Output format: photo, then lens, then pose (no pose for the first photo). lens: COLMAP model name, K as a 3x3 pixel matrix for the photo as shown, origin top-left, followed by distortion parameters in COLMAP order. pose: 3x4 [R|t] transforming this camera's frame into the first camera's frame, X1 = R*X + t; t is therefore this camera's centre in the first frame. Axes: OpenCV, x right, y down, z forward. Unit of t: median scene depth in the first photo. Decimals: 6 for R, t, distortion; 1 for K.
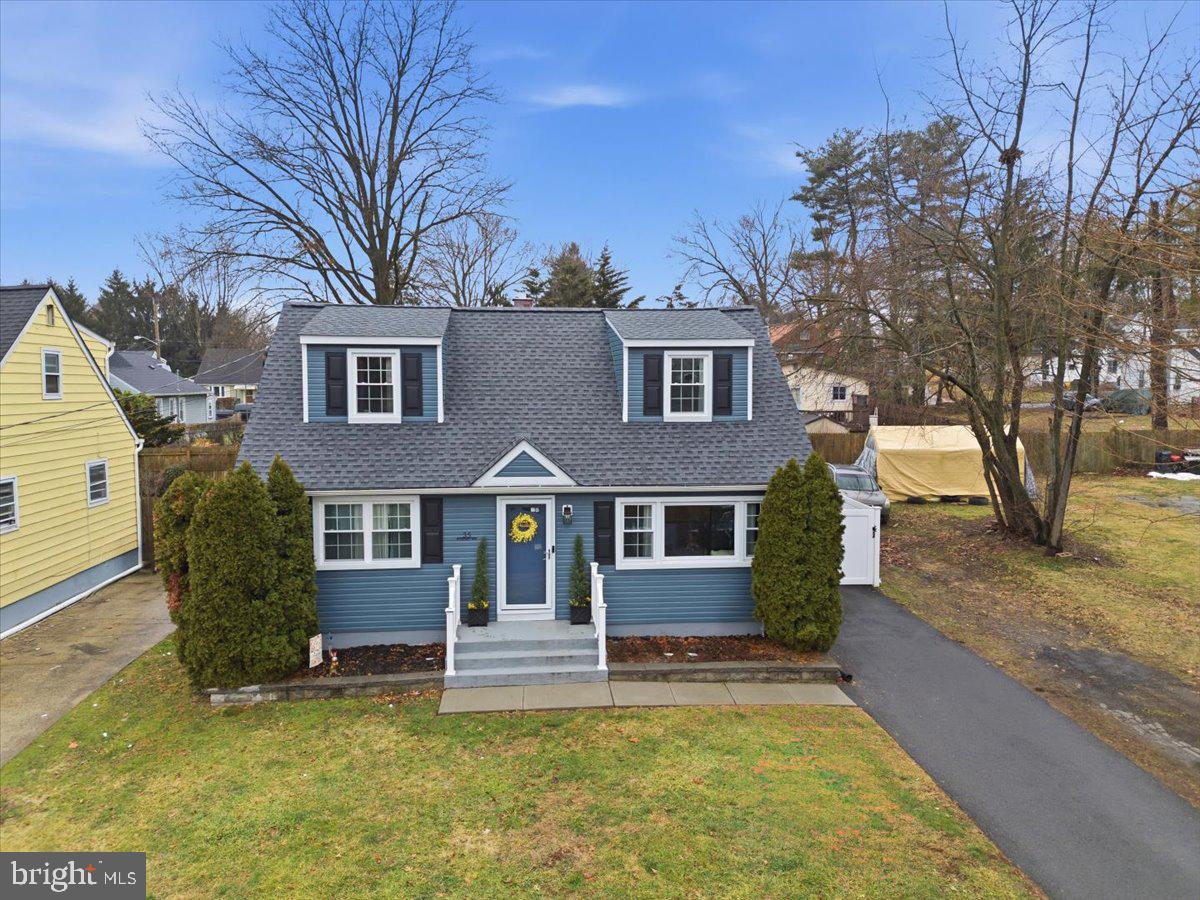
lens RADIAL K [[851.3, 0, 591.4], [0, 851.3, 446.9], [0, 0, 1]] dist [0.066573, -0.055193]
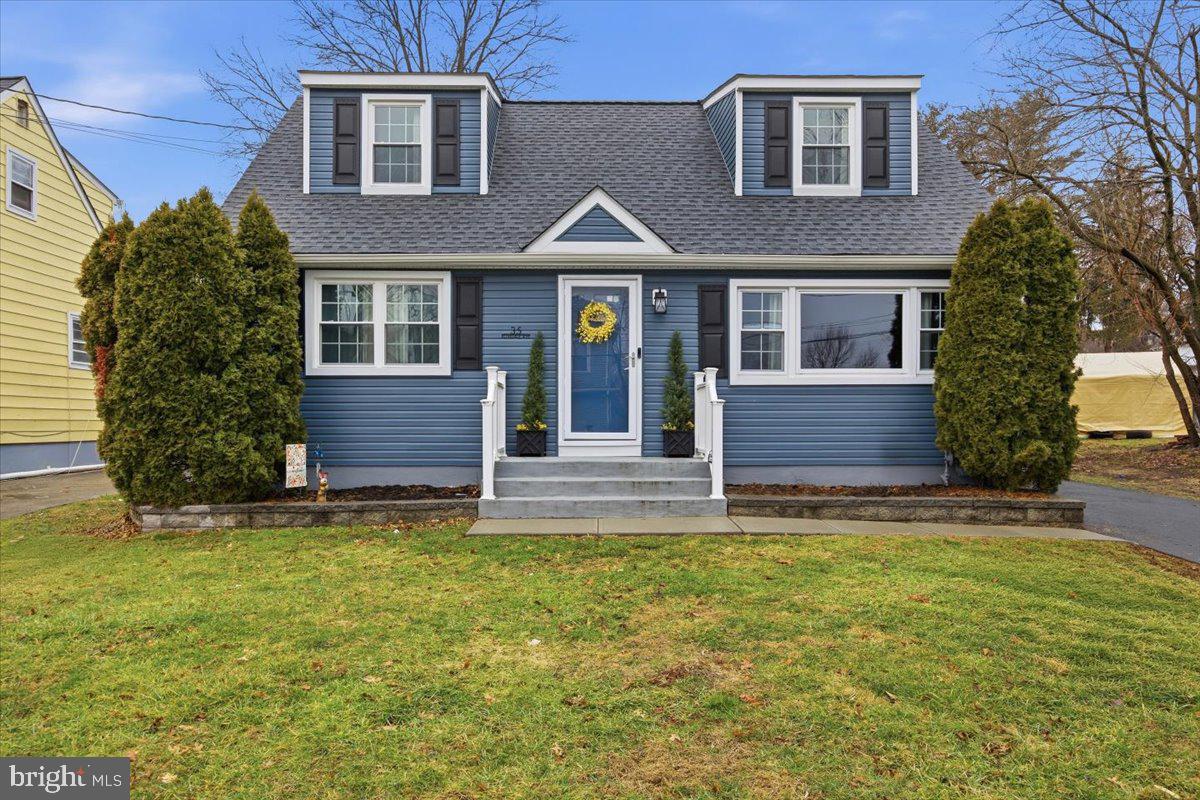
lens RADIAL K [[836.8, 0, 590.7], [0, 836.8, 437.6], [0, 0, 1]] dist [-0.015243, 0.009528]
pose [[0.997092, 0.003382, -0.076127, -0.032583], [-0.007502, 0.998519, -0.053893, 0.229704], [0.075832, 0.054308, 0.995641, 0.325165]]
